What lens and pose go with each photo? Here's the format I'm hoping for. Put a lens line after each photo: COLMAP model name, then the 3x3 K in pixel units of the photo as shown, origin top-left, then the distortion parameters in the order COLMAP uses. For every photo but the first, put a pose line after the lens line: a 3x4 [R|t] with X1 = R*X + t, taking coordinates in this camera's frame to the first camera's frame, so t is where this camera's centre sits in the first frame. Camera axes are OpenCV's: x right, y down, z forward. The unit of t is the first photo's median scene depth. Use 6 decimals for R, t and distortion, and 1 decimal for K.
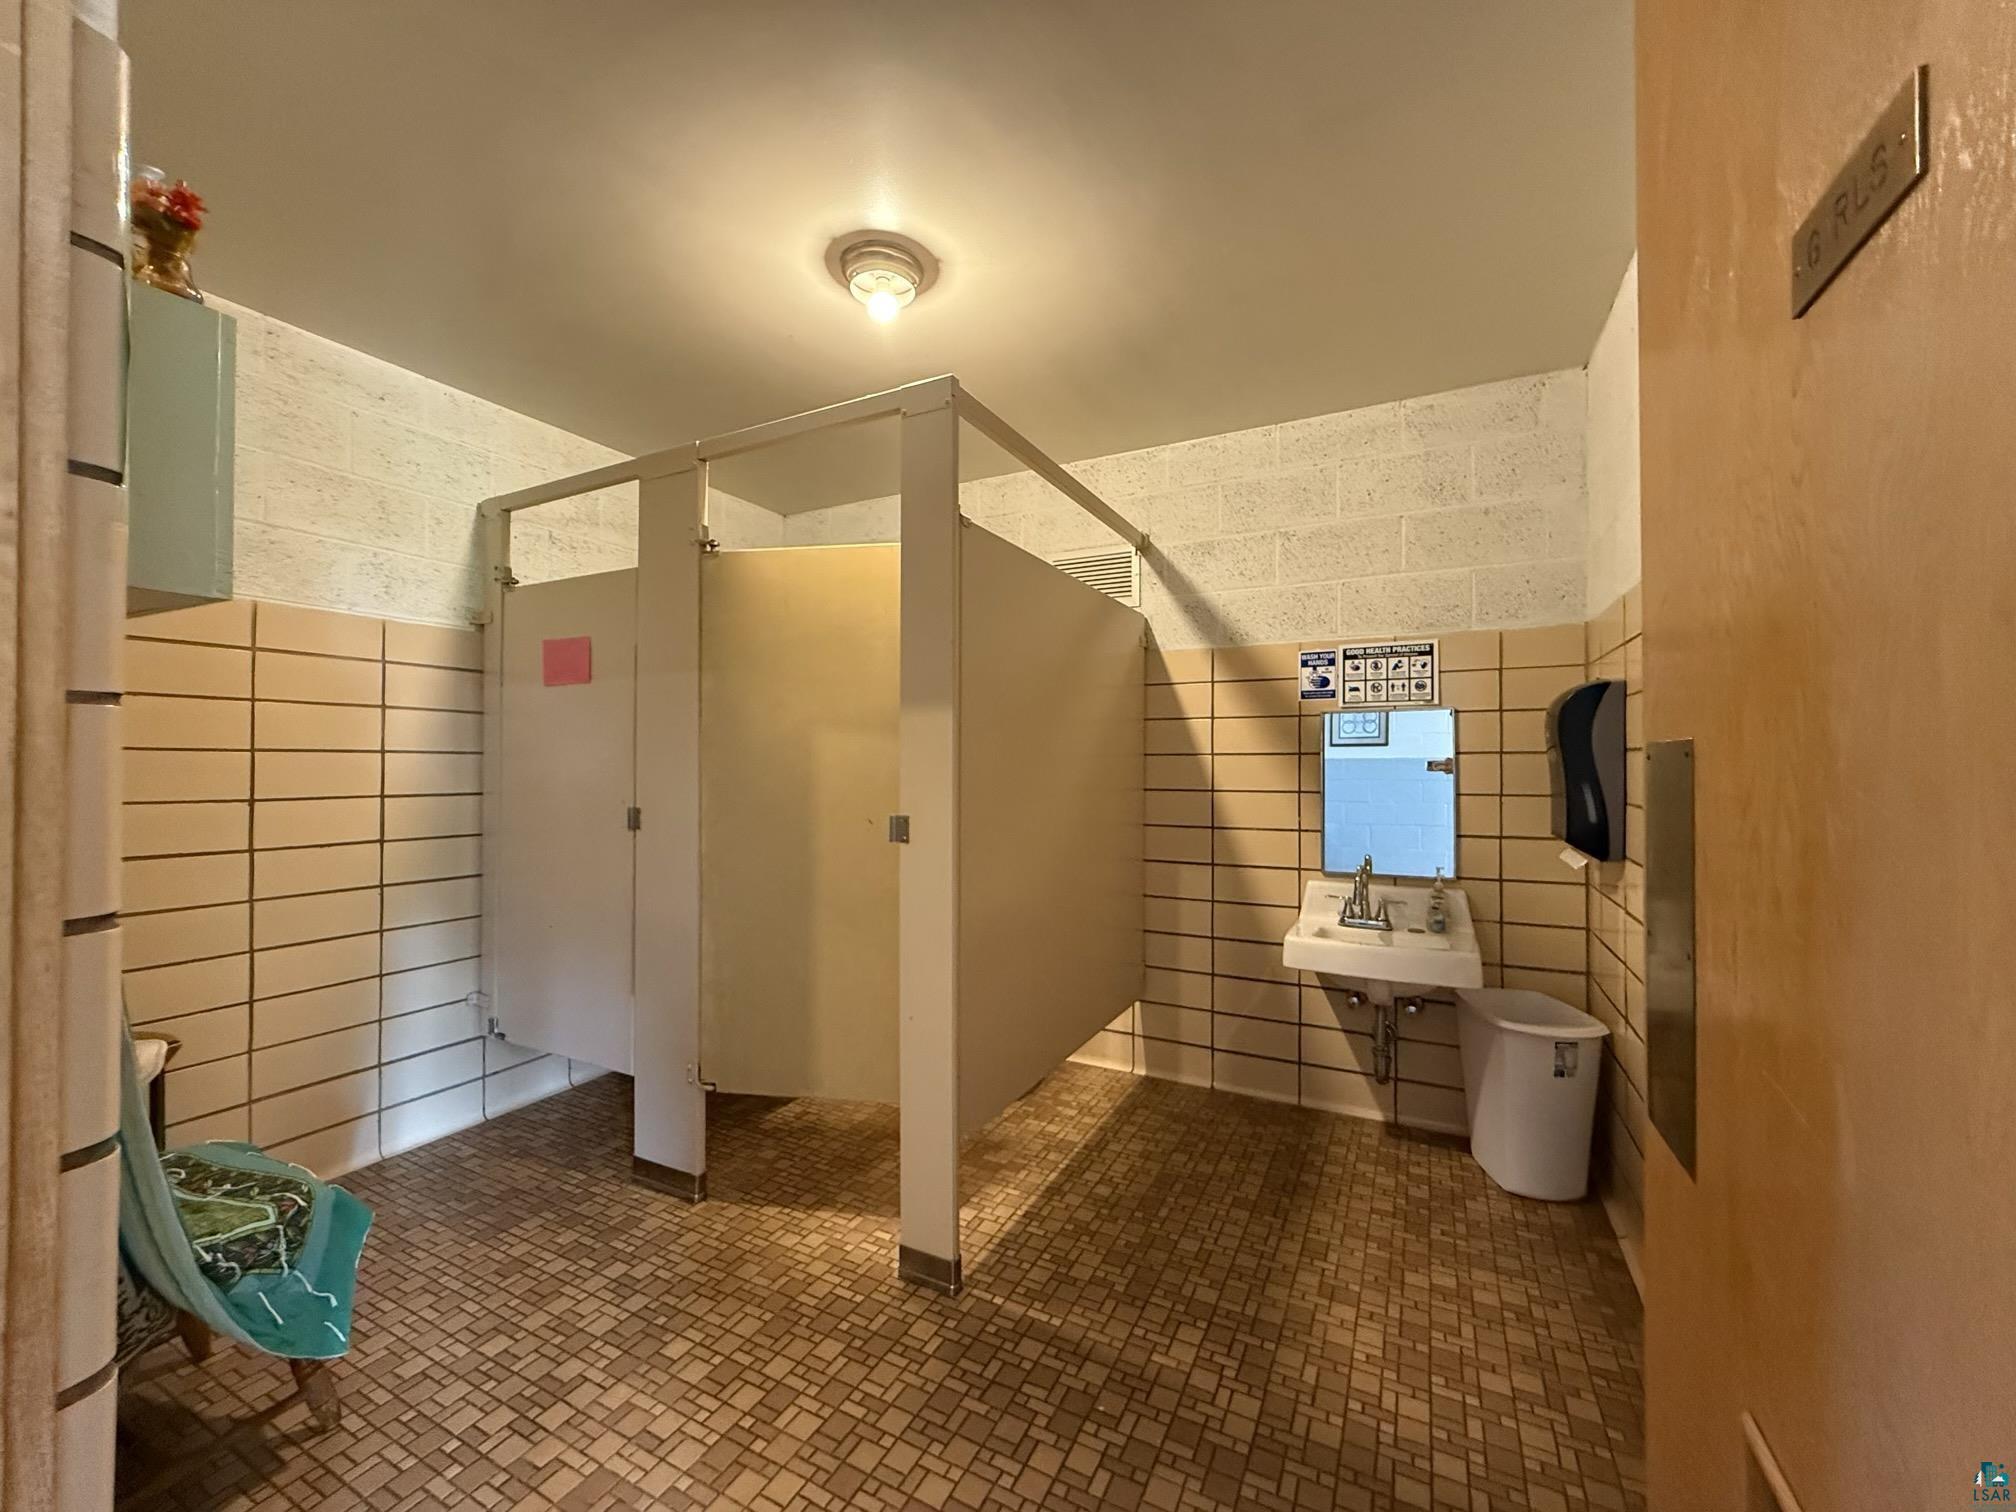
lens RADIAL K [[808.5, 0, 1006.1], [0, 808.5, 762.7], [0, 0, 1]] dist [0.000779, 0.000023]
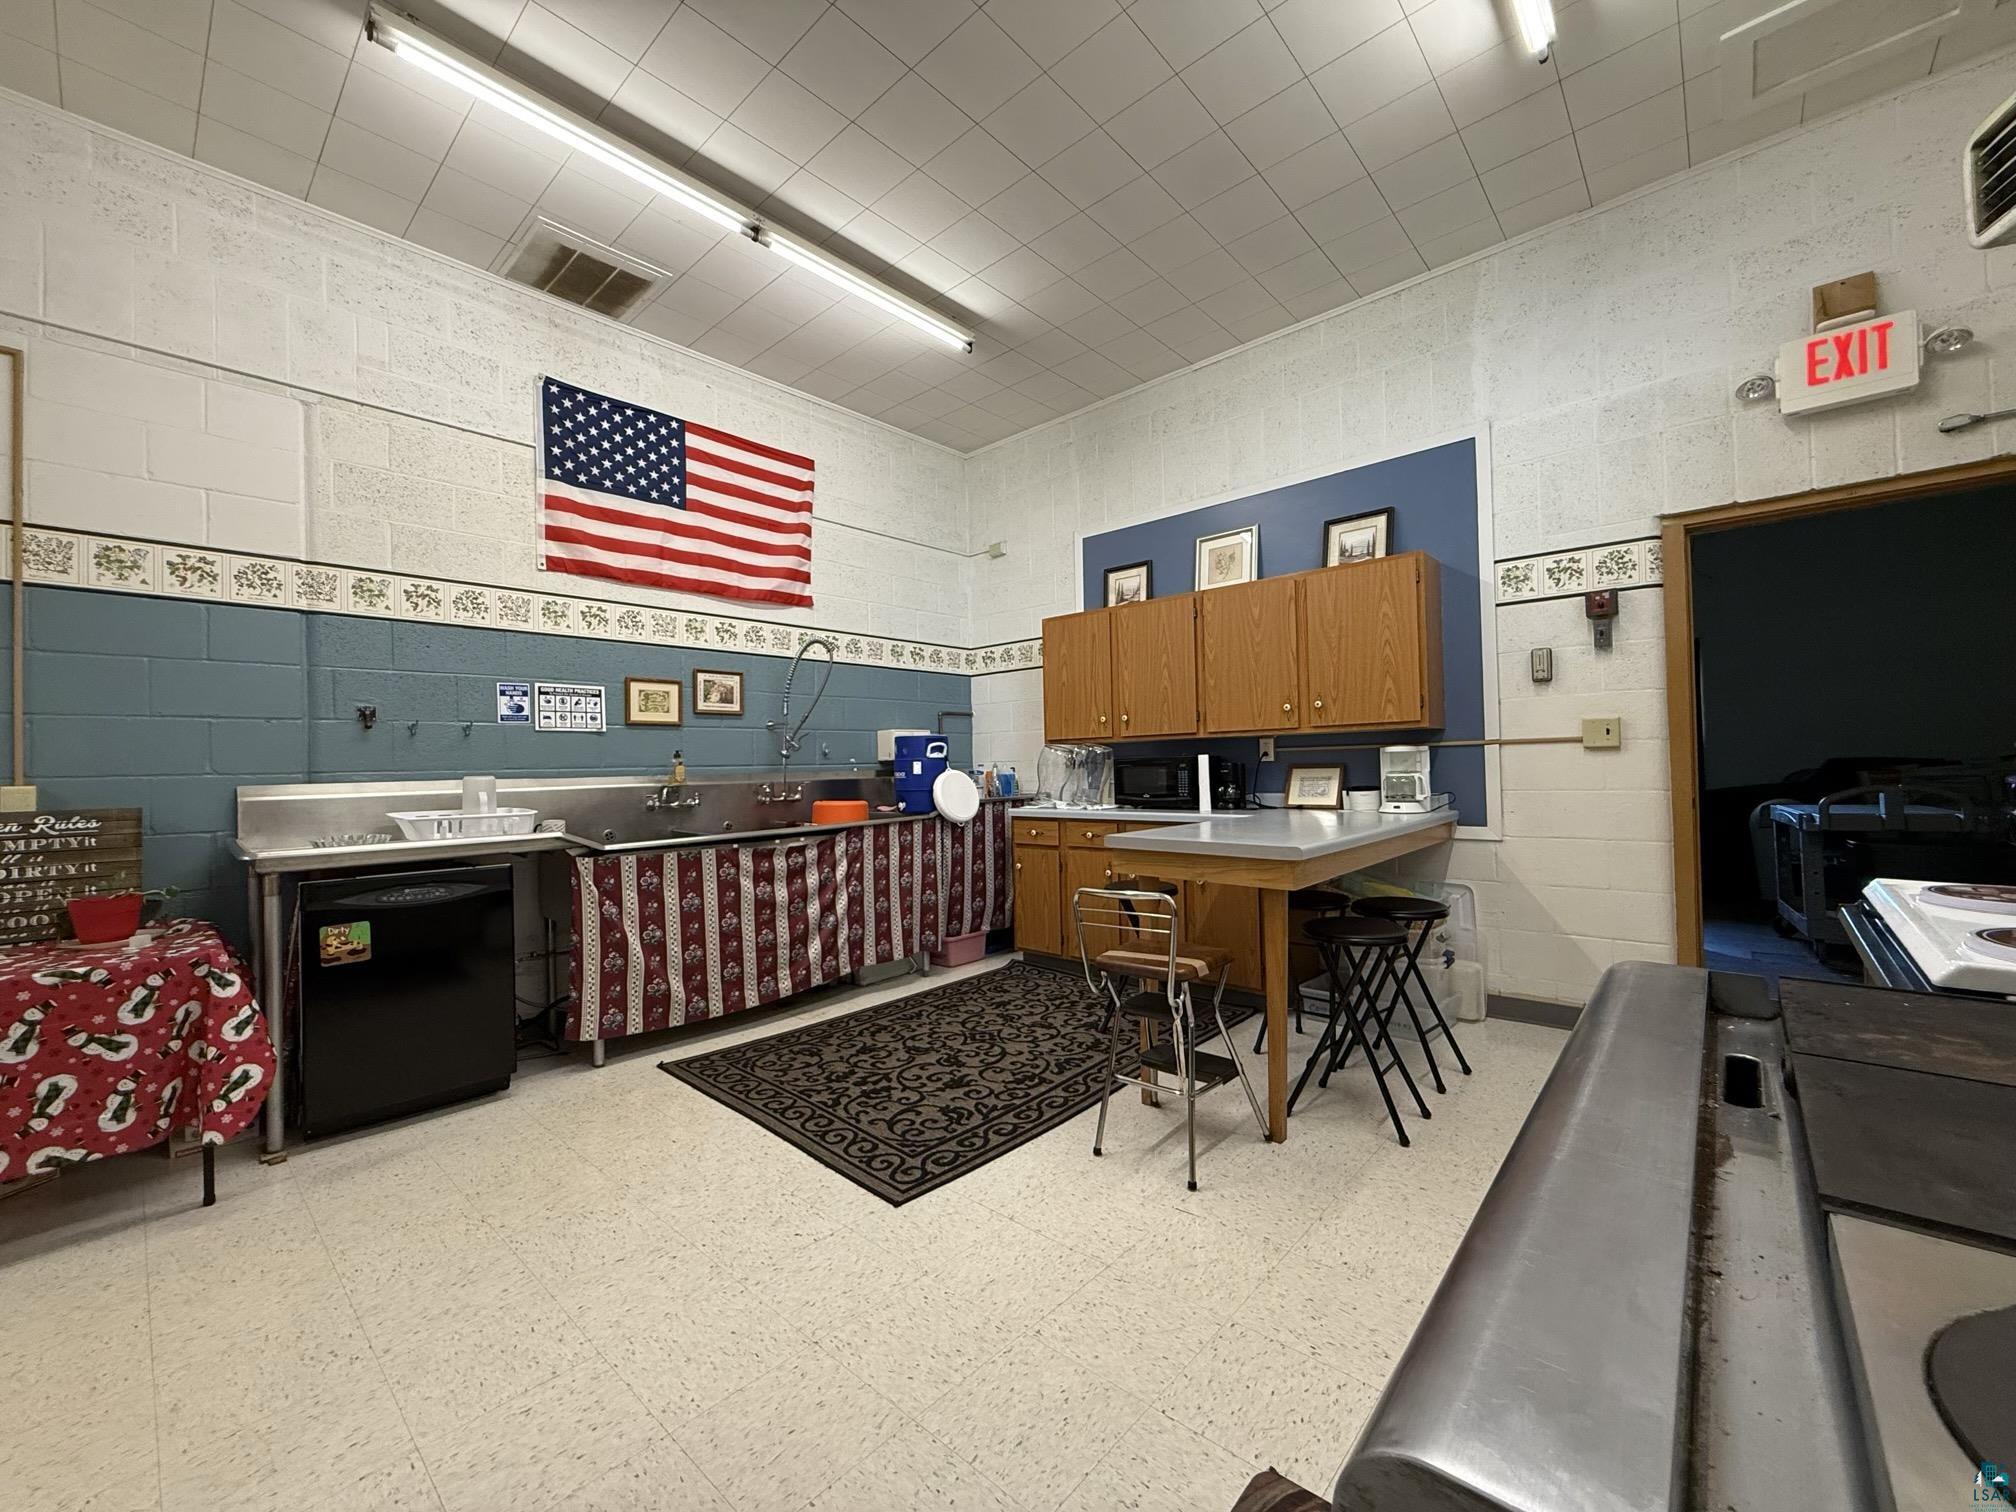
lens RADIAL K [[808.5, 0, 1010.8], [0, 808.5, 763.8], [0, 0, 1]] dist [0.000779, 0.000023]
pose [[0.247786, 0.001072, 0.968814, -0.656452], [0.006412, 0.999976, -0.002746, -0.004918], [-0.968794, 0.006893, 0.247773, -0.069965]]
